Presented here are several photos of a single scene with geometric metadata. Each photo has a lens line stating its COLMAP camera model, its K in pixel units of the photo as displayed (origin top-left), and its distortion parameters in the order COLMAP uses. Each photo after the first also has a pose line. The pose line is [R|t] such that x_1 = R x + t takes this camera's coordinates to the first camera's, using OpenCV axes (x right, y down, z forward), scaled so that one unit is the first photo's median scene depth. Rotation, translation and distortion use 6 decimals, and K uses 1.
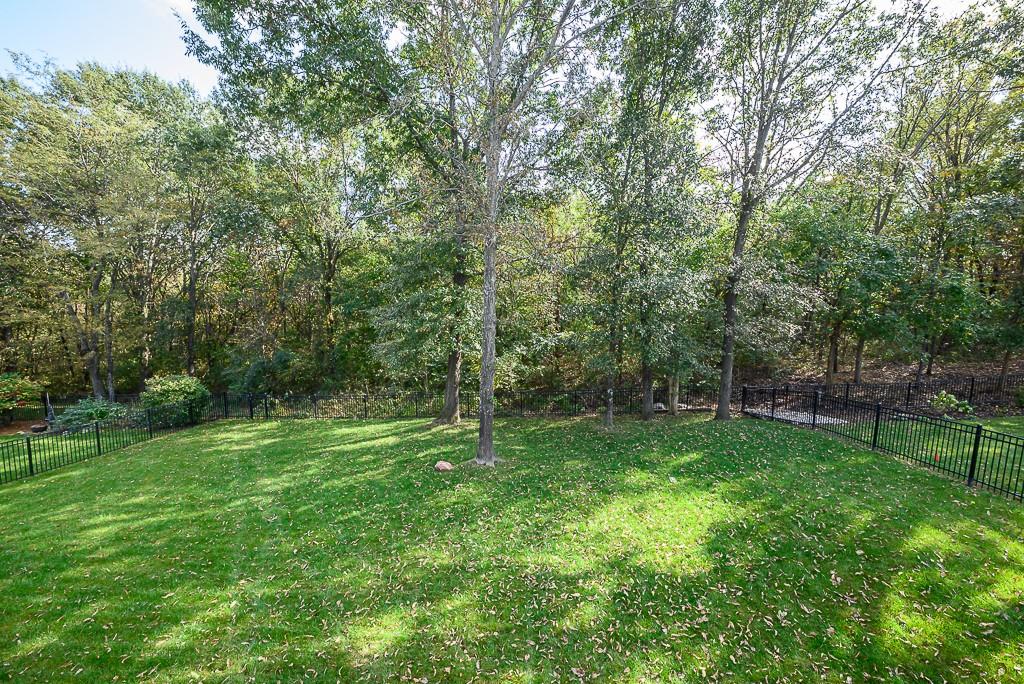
lens RADIAL K [[408.2, 0, 515.4], [0, 408.2, 345.8], [0, 0, 1]] dist [-0.002485, -0.000194]
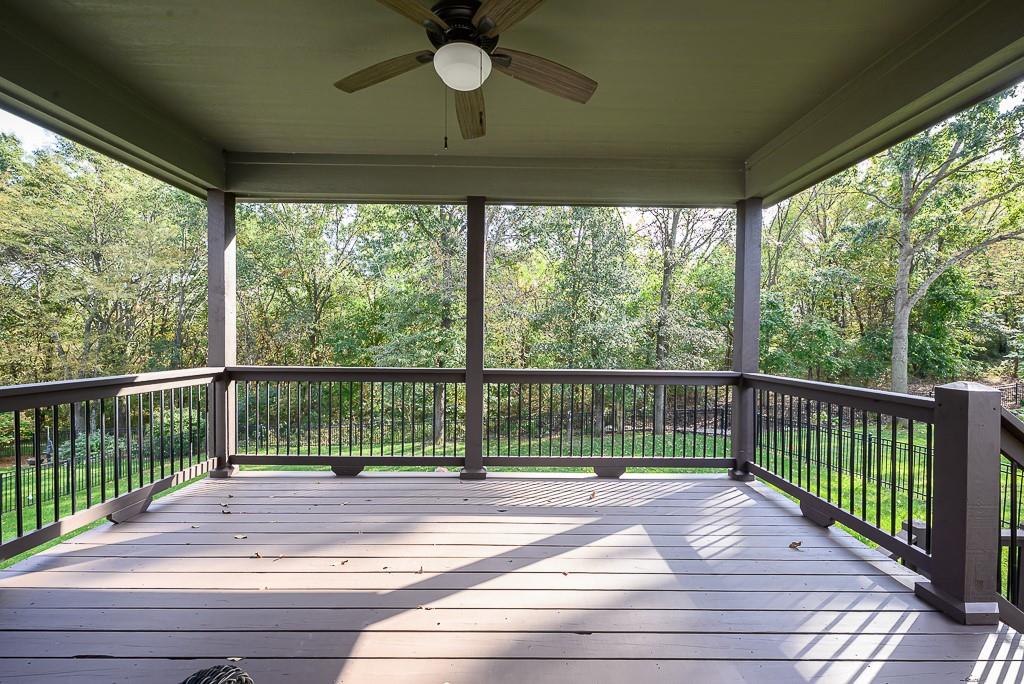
lens RADIAL K [[408.2, 0, 510.2], [0, 408.2, 341.4], [0, 0, 1]] dist [-0.002485, -0.000194]
pose [[0.996127, 0.000293, 0.087925, -0.057644], [0.009302, 0.994031, -0.108698, 0.027442], [-0.087432, 0.109095, 0.990179, -0.236496]]
